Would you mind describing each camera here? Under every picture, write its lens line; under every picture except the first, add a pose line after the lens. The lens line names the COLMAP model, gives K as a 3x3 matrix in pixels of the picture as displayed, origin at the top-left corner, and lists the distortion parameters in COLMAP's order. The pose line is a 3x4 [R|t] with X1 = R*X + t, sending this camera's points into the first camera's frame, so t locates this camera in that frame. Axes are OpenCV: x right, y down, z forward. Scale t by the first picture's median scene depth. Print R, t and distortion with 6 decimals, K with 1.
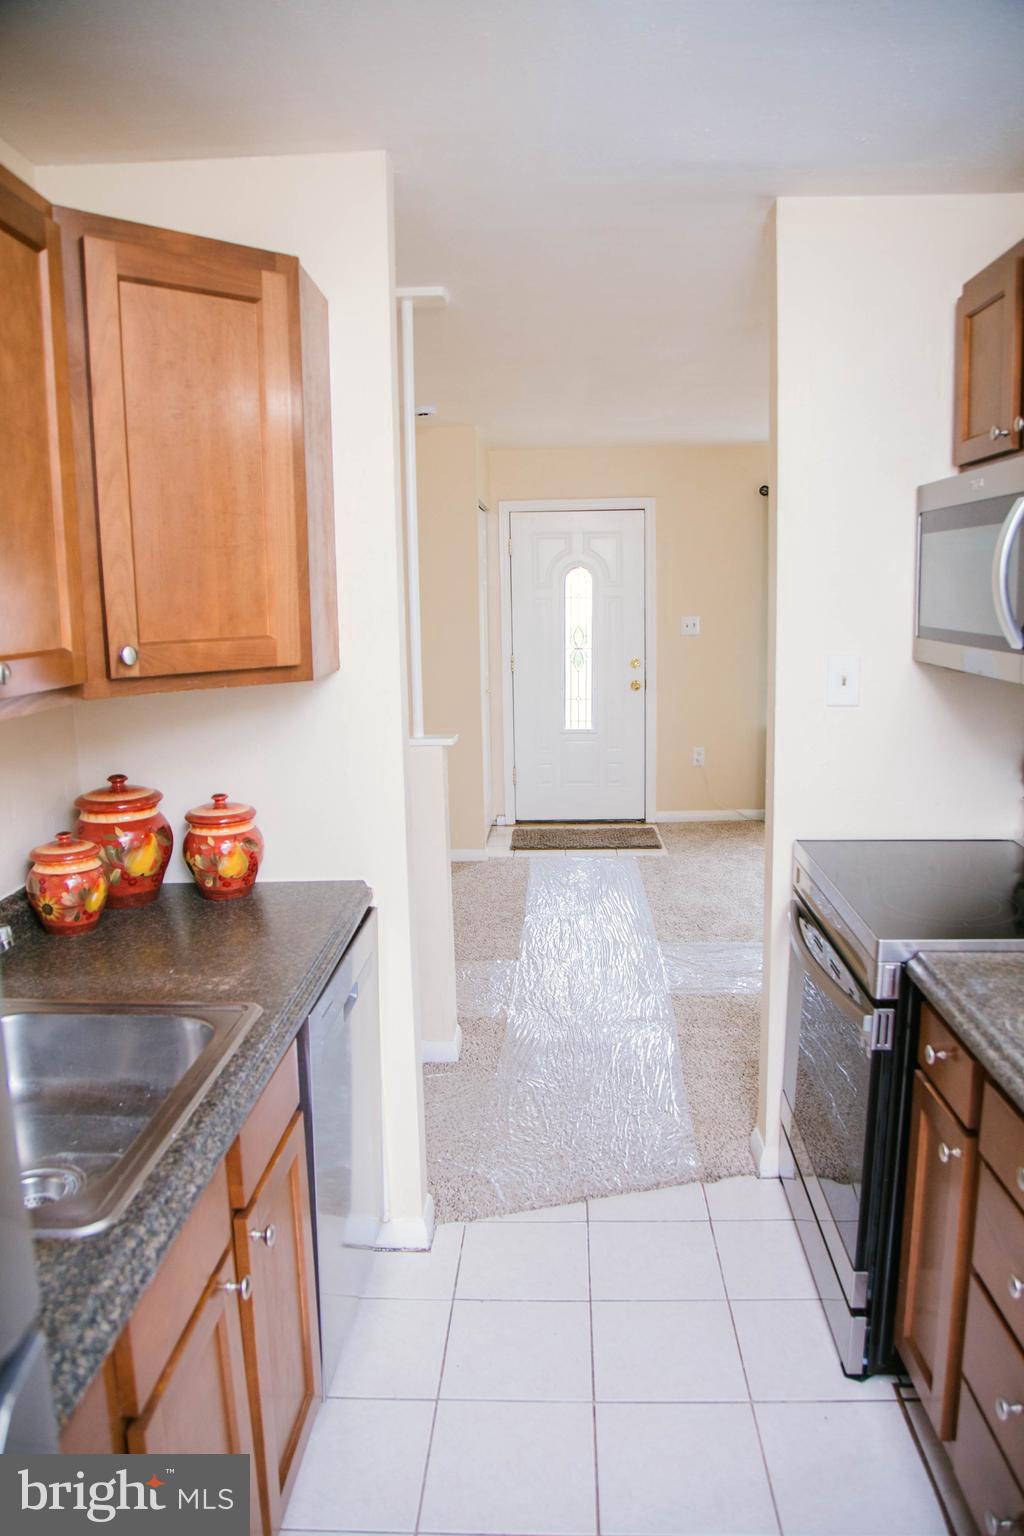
lens RADIAL K [[1059.2, 0, 512.0], [0, 1059.2, 768.0], [0, 0, 1]] dist [-0.121955, 0.070201]
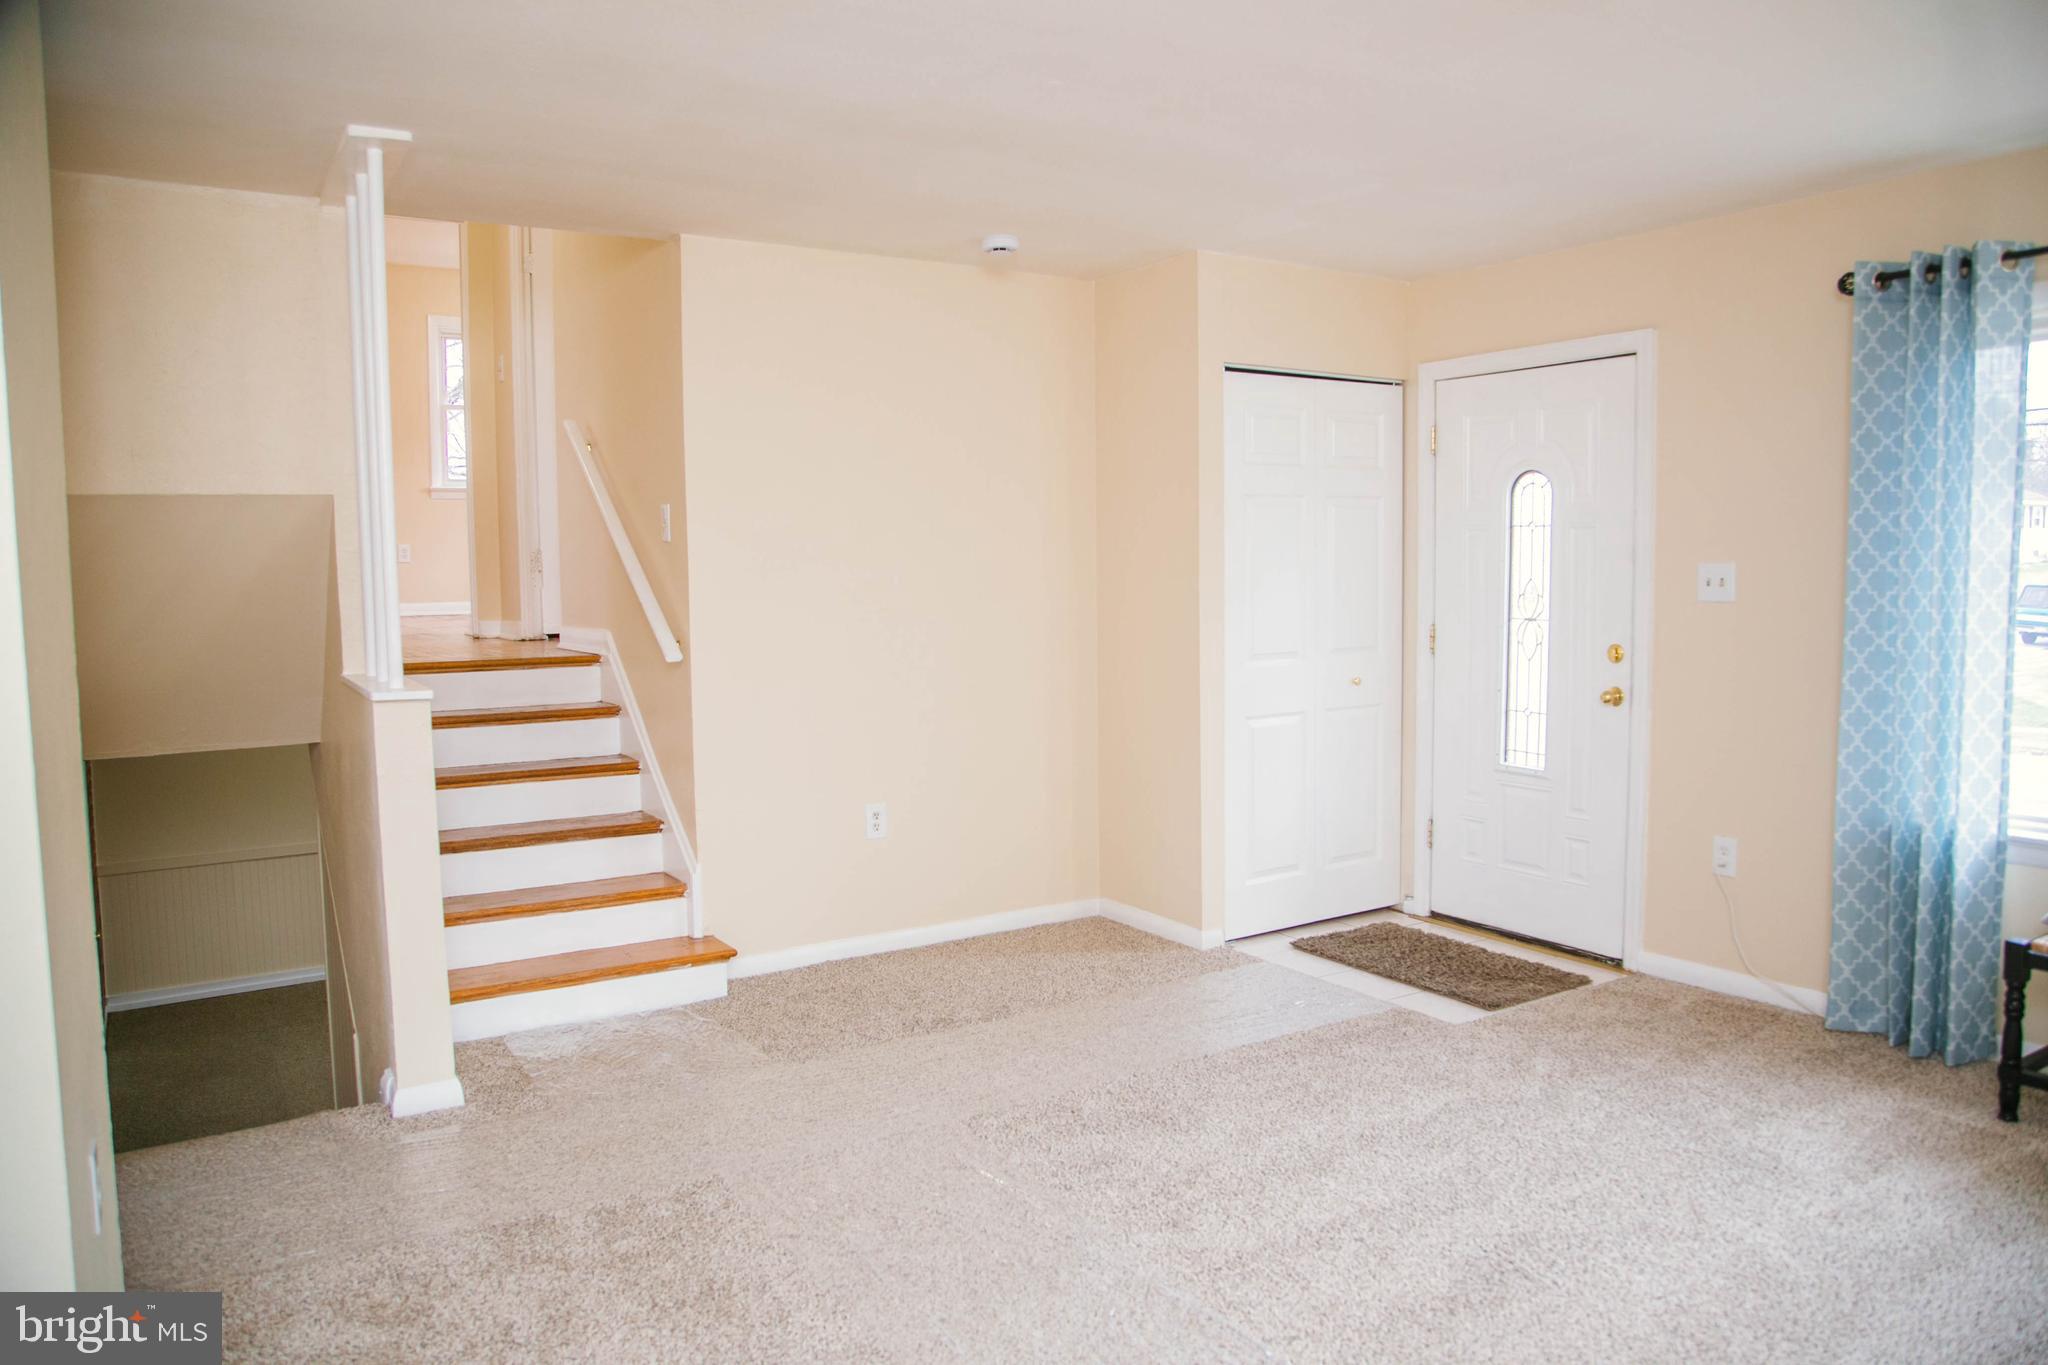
lens RADIAL K [[1412.3, 0, 1027.9], [0, 1412.3, 666.0], [0, 0, 1]] dist [-0.121955, 0.070201]
pose [[0.576181, 0.076939, -0.813693, 0.513375], [-0.137299, 0.990523, -0.003564, -0.052634], [0.805707, 0.113773, 0.581284, 0.389620]]
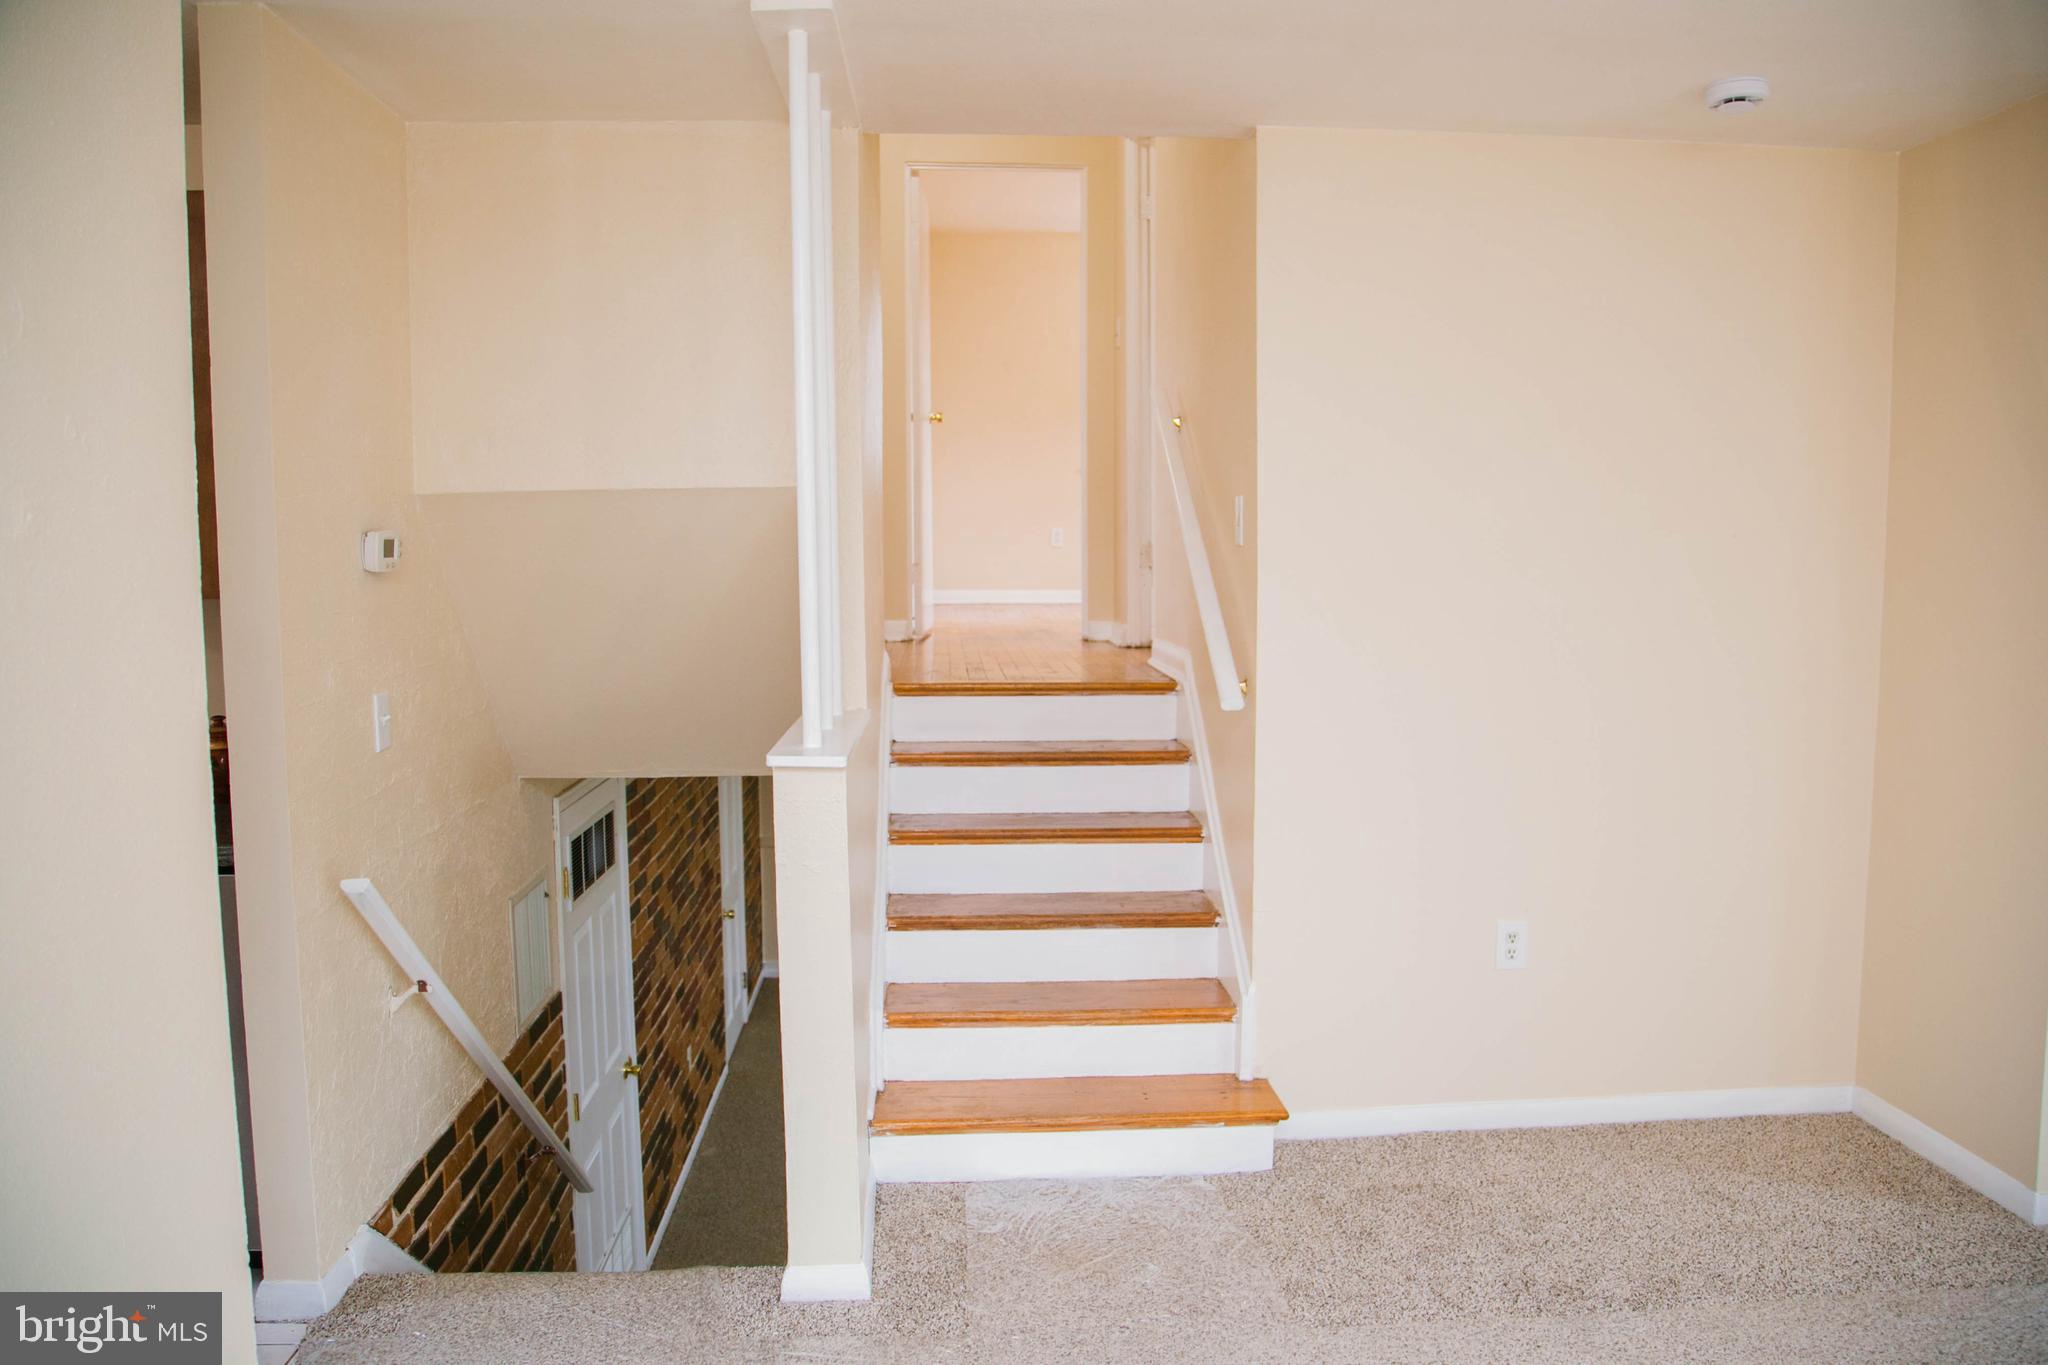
lens RADIAL K [[1418.9, 0, 1026.3], [0, 1418.9, 672.9], [0, 0, 1]] dist [-0.111869, 0.061754]
pose [[0.105252, 0.113354, -0.987964, 0.355225], [-0.165303, 0.981655, 0.095019, -0.082352], [0.980611, 0.153312, 0.122059, 0.508206]]
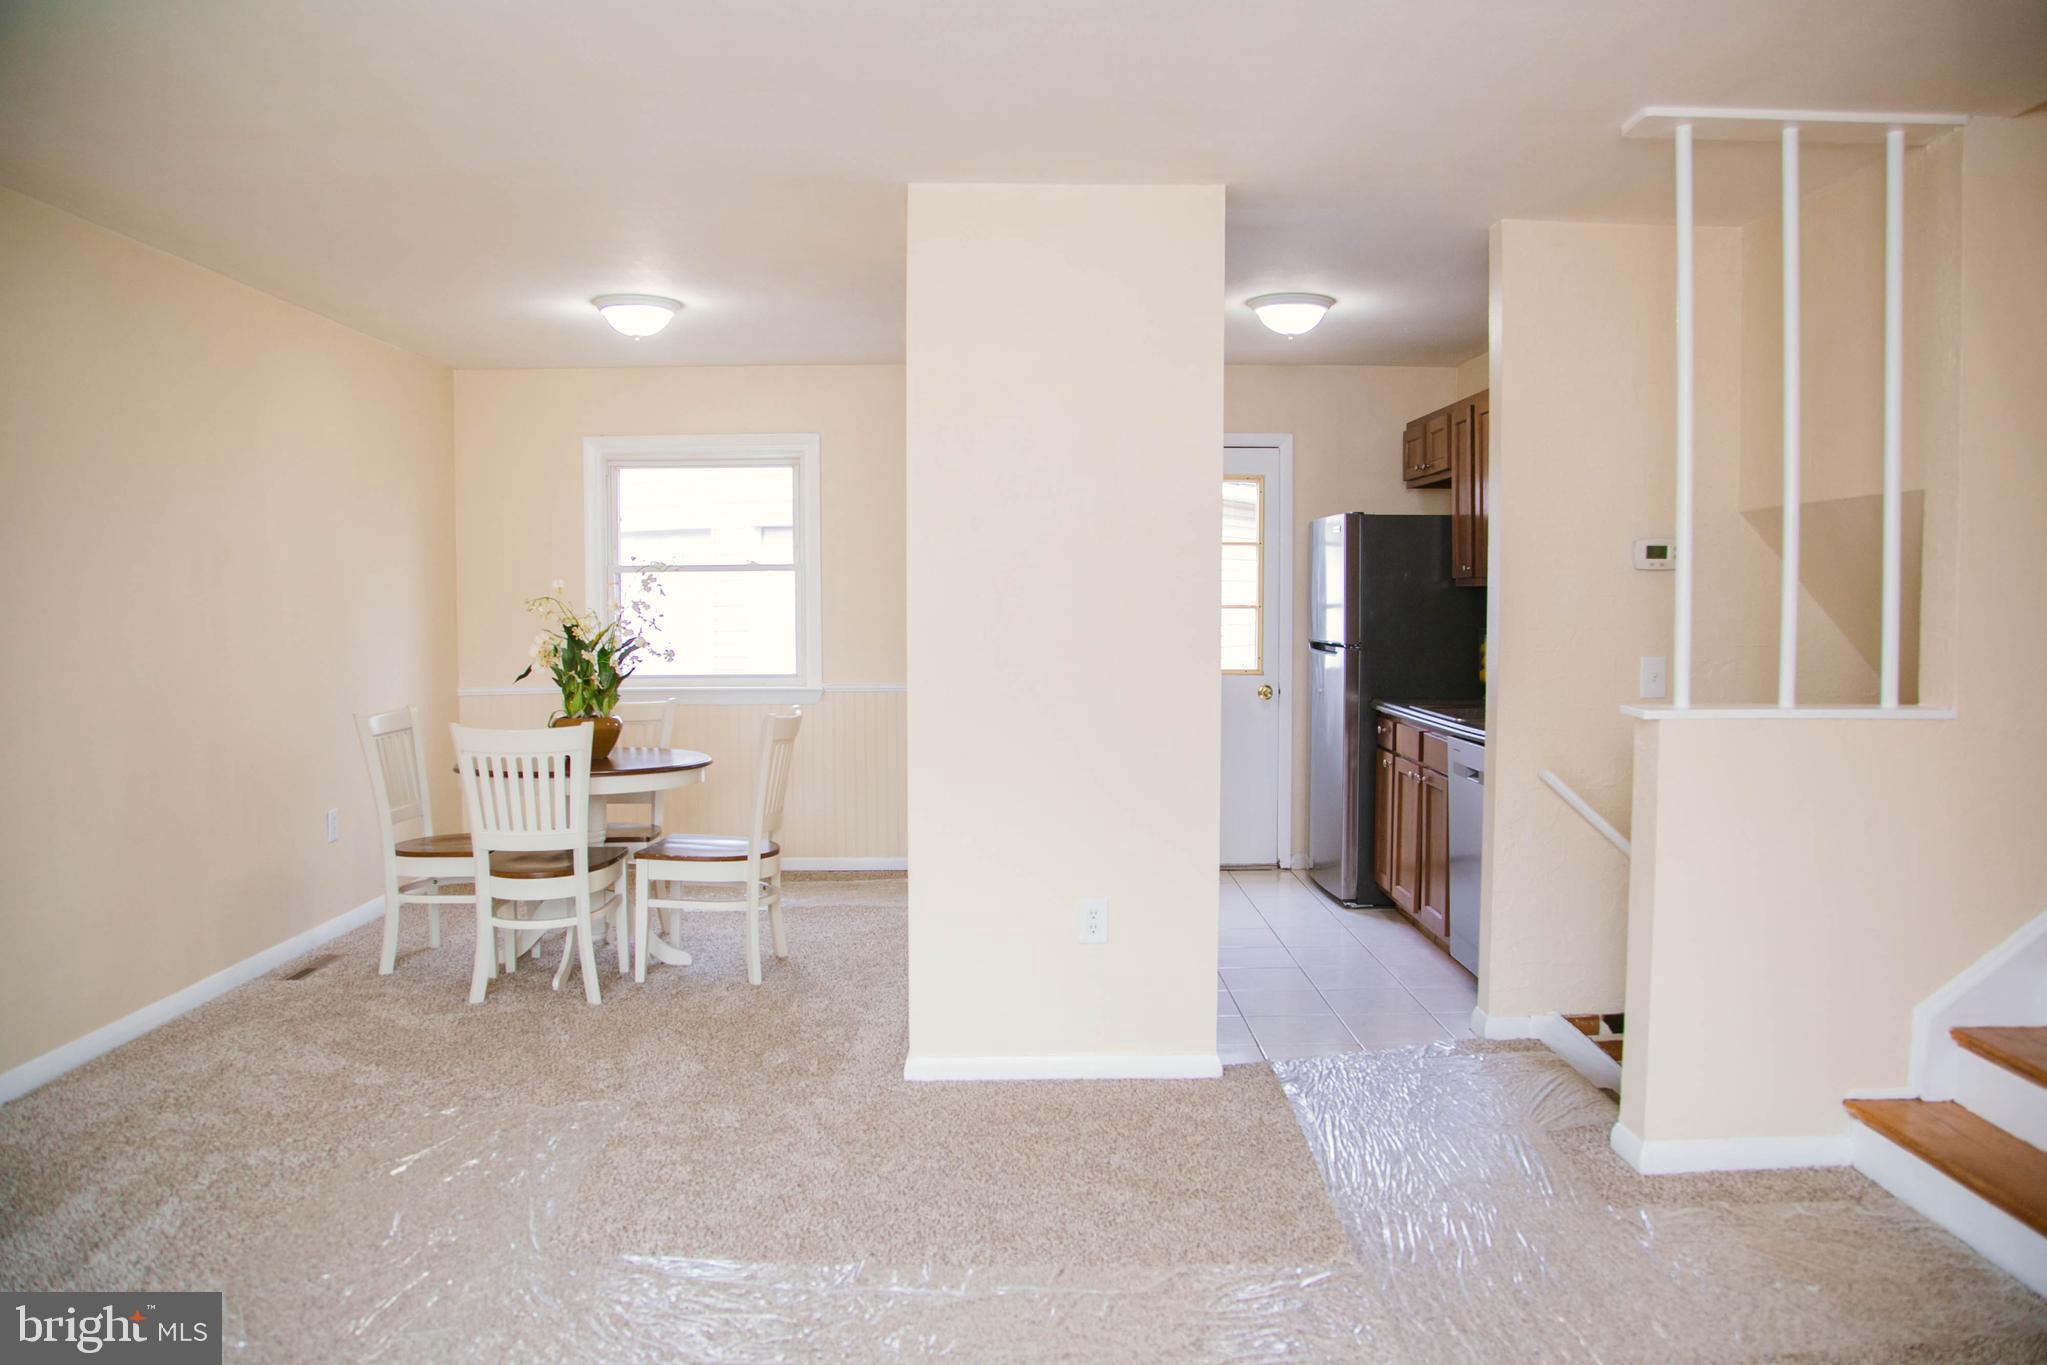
lens RADIAL K [[1459.0, 0, 1037.3], [0, 1459.0, 673.0], [0, 0, 1]] dist [-0.115131, 0.069695]
pose [[-0.997568, 0.026434, -0.064499, 0.207230], [0.011291, 0.974363, 0.224699, -0.138490], [0.068785, 0.223424, -0.972291, 0.963120]]
